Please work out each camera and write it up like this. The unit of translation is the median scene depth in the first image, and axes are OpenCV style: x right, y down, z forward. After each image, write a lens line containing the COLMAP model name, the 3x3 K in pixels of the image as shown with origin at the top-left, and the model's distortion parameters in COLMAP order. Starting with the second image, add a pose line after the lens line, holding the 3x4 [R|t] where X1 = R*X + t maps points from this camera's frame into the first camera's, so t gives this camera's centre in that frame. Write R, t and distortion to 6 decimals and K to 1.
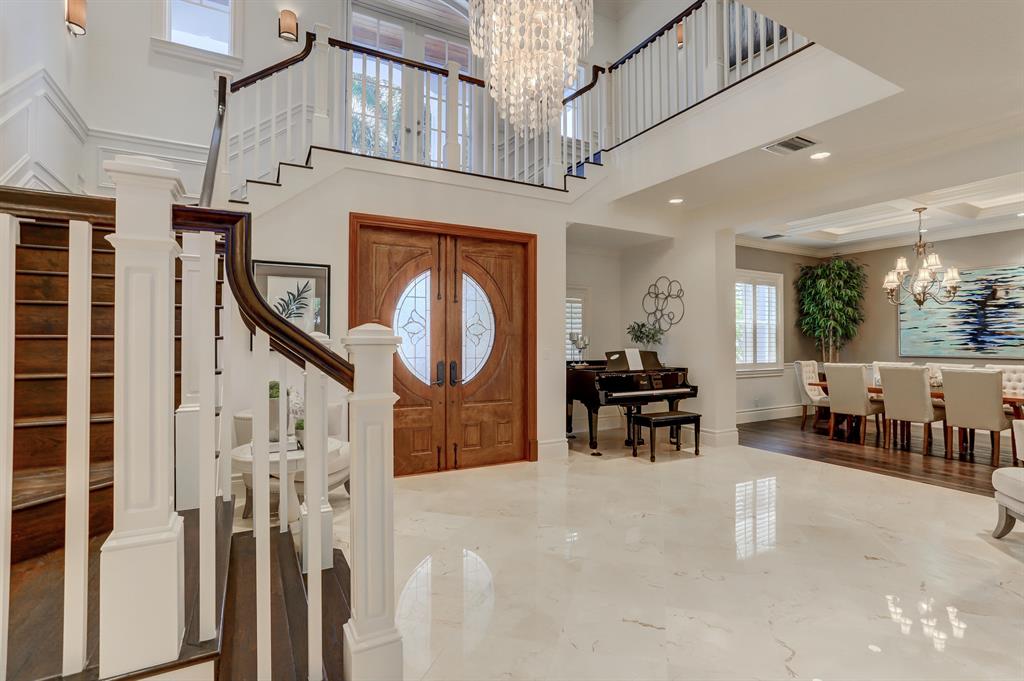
lens RADIAL K [[496.4, 0, 511.8], [0, 496.4, 337.4], [0, 0, 1]] dist [-0.073745, 0.041066]
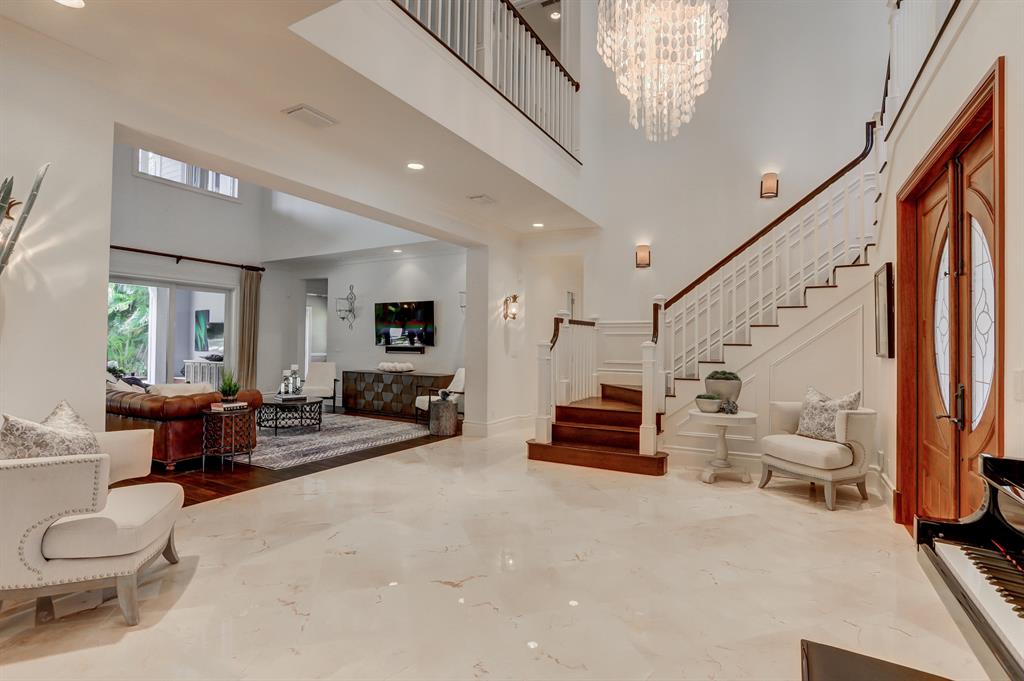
lens RADIAL K [[496.4, 0, 511.8], [0, 496.4, 337.4], [0, 0, 1]] dist [-0.073745, 0.041066]
pose [[-0.843470, -0.016029, -0.536937, 0.577339], [-0.004697, 0.999737, -0.022467, 0.010547], [0.537156, -0.016428, -0.843323, 1.169359]]
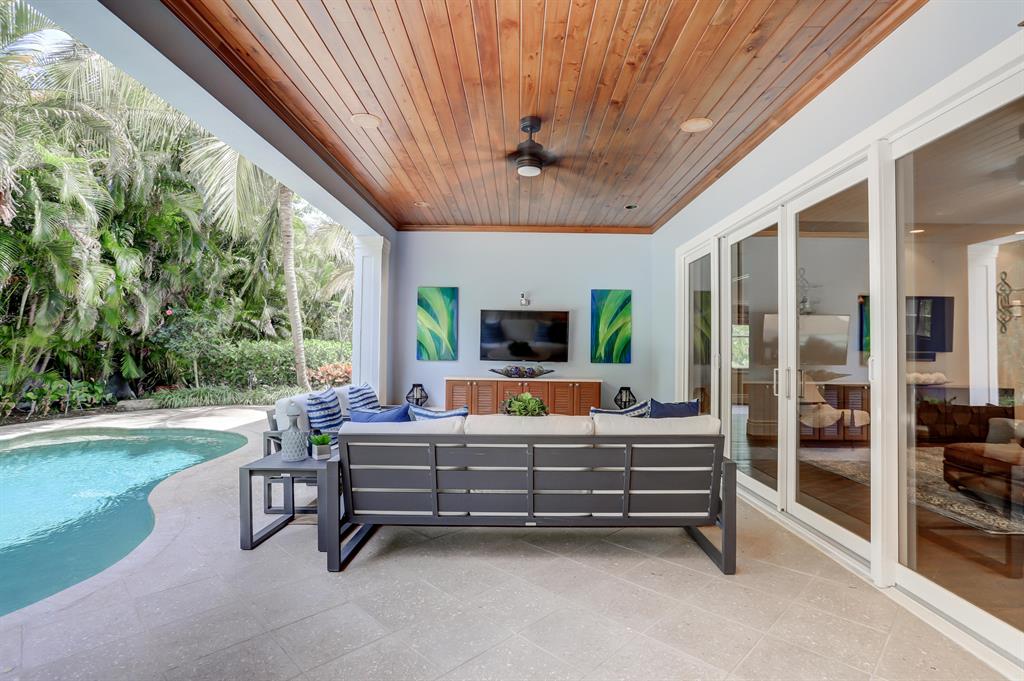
lens RADIAL K [[496.4, 0, 511.8], [0, 496.4, 337.4], [0, 0, 1]] dist [-0.073745, 0.041066]
pose [[-0.490719, -0.029182, -0.870829, 1.711112], [-0.004750, 0.999514, -0.030817, 0.010551], [0.871305, -0.010986, -0.490619, -0.867201]]
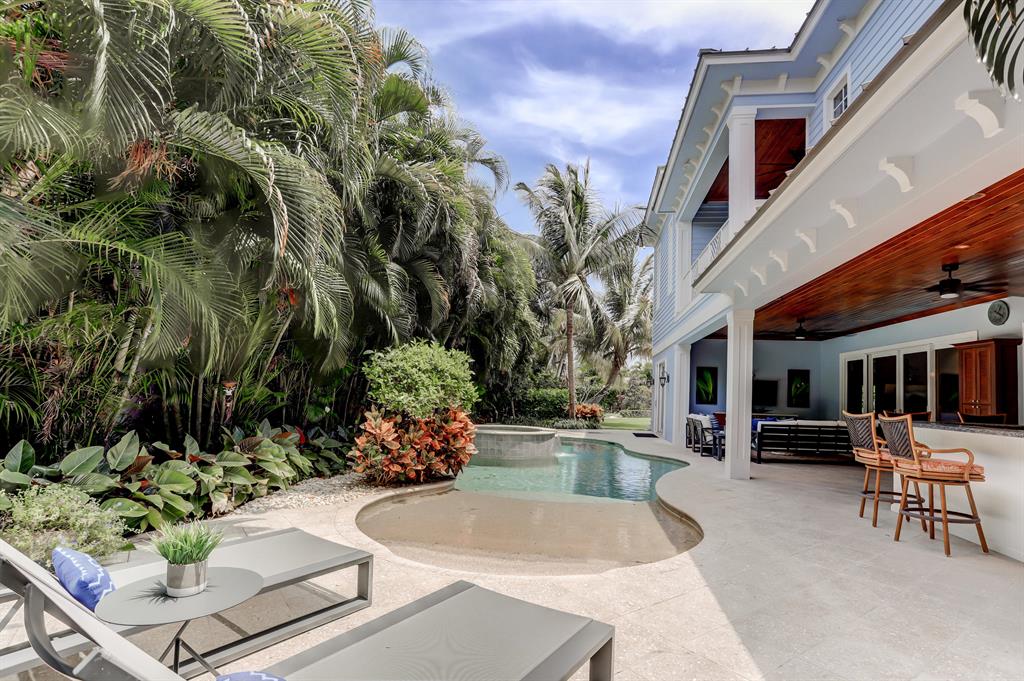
lens RADIAL K [[496.4, 0, 511.8], [0, 496.4, 337.4], [0, 0, 1]] dist [-0.073745, 0.041066]
pose [[-0.612305, -0.110708, -0.782832, 3.477282], [-0.031088, 0.992753, -0.116079, 0.017106], [0.790010, -0.046739, -0.611310, -0.908135]]
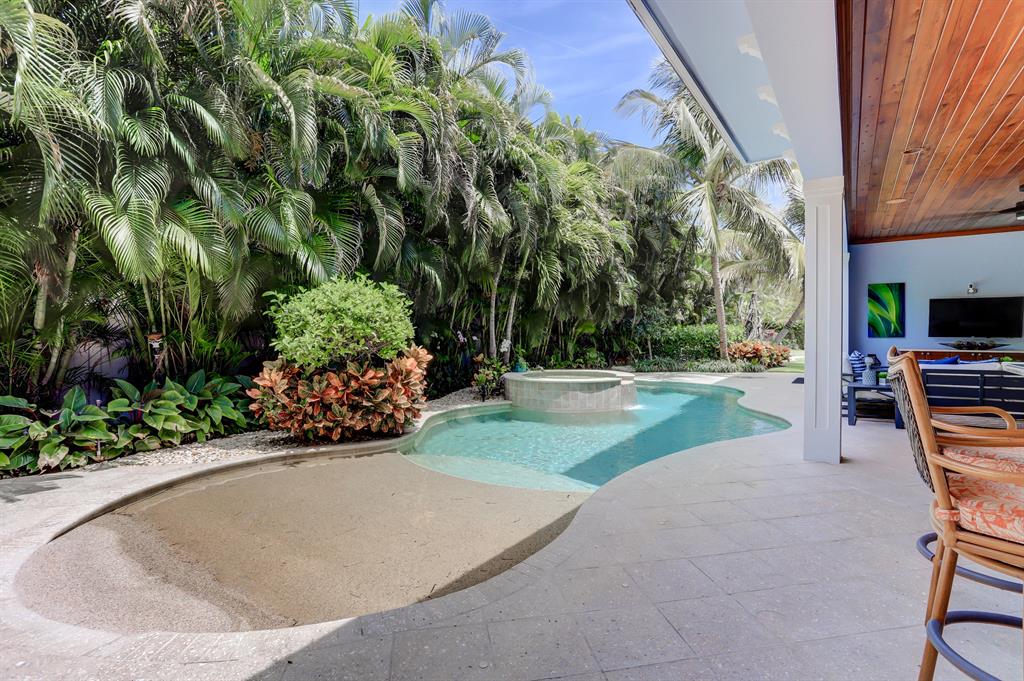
lens RADIAL K [[496.4, 0, 511.8], [0, 496.4, 337.4], [0, 0, 1]] dist [-0.073745, 0.041066]
pose [[-0.887923, 0.007856, -0.459925, 2.751463], [0.006080, 0.999967, 0.005344, 0.015242], [0.459952, 0.001949, -0.887942, -0.751401]]
